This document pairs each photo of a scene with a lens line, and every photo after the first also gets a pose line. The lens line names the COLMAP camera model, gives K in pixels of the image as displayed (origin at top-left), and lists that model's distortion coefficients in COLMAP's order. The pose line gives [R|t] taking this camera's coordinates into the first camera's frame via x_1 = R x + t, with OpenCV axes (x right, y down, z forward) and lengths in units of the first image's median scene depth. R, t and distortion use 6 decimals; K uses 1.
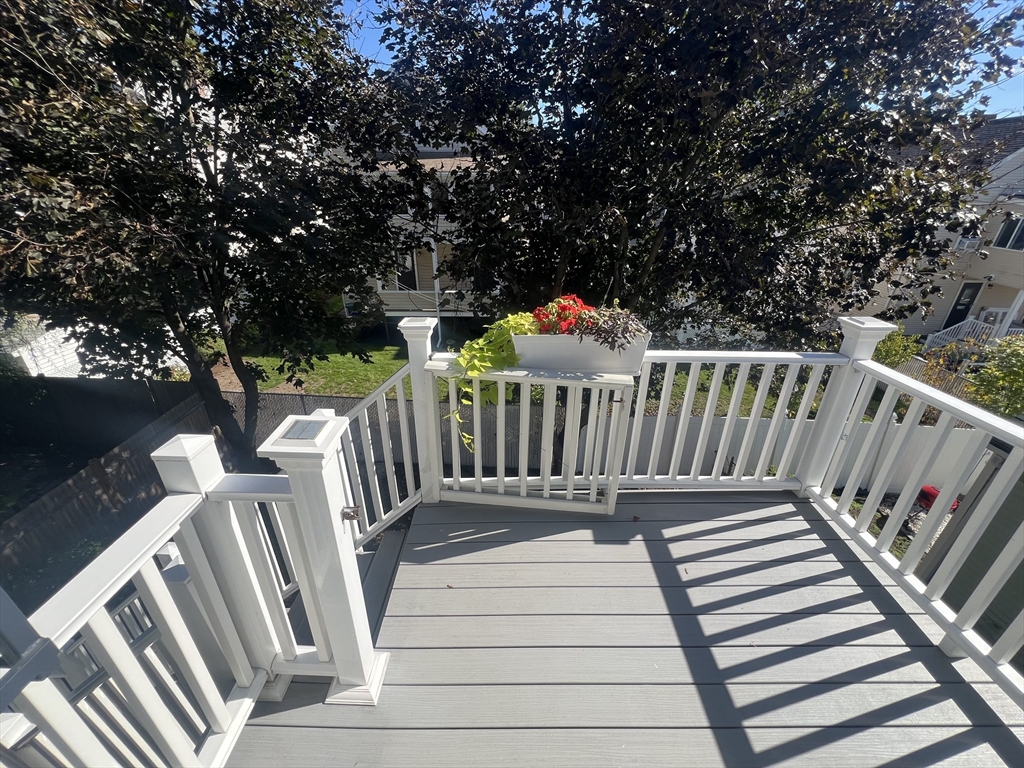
lens RADIAL K [[411.7, 0, 515.9], [0, 411.7, 387.0], [0, 0, 1]] dist [0.000216, -0.000961]
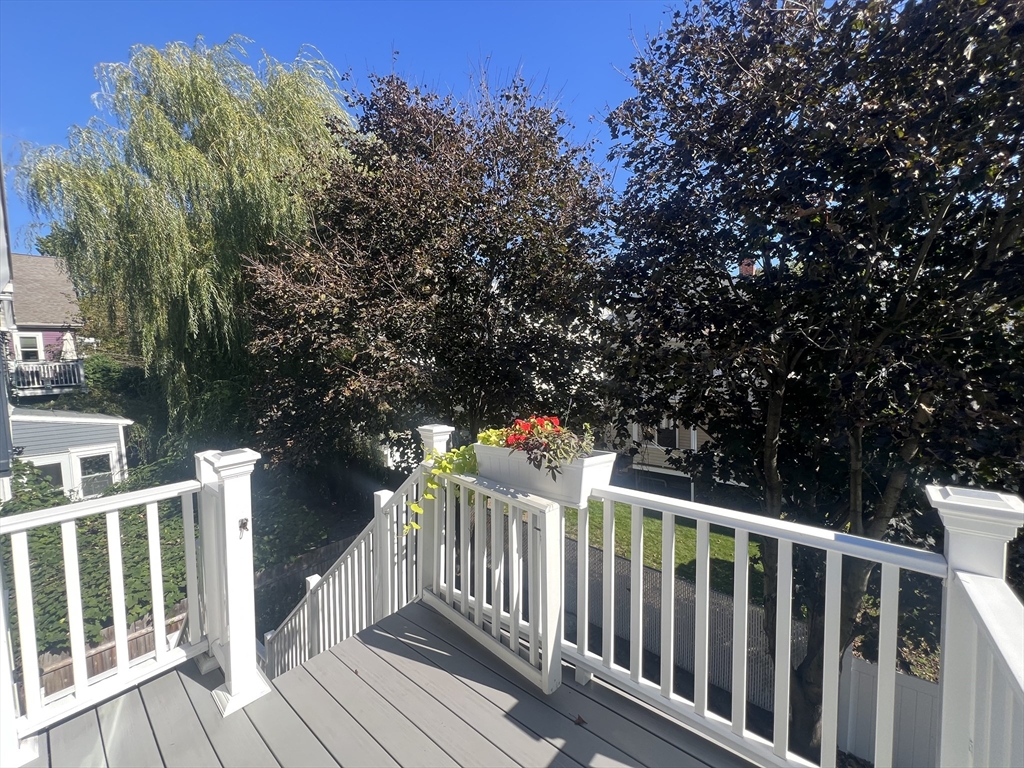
lens RADIAL K [[411.7, 0, 514.3], [0, 411.7, 381.8], [0, 0, 1]] dist [0.000216, -0.000961]
pose [[0.765718, 0.009894, -0.643100, 0.707239], [-0.267292, 0.914344, -0.304188, 0.026898], [0.585005, 0.404817, 0.702774, 0.191887]]
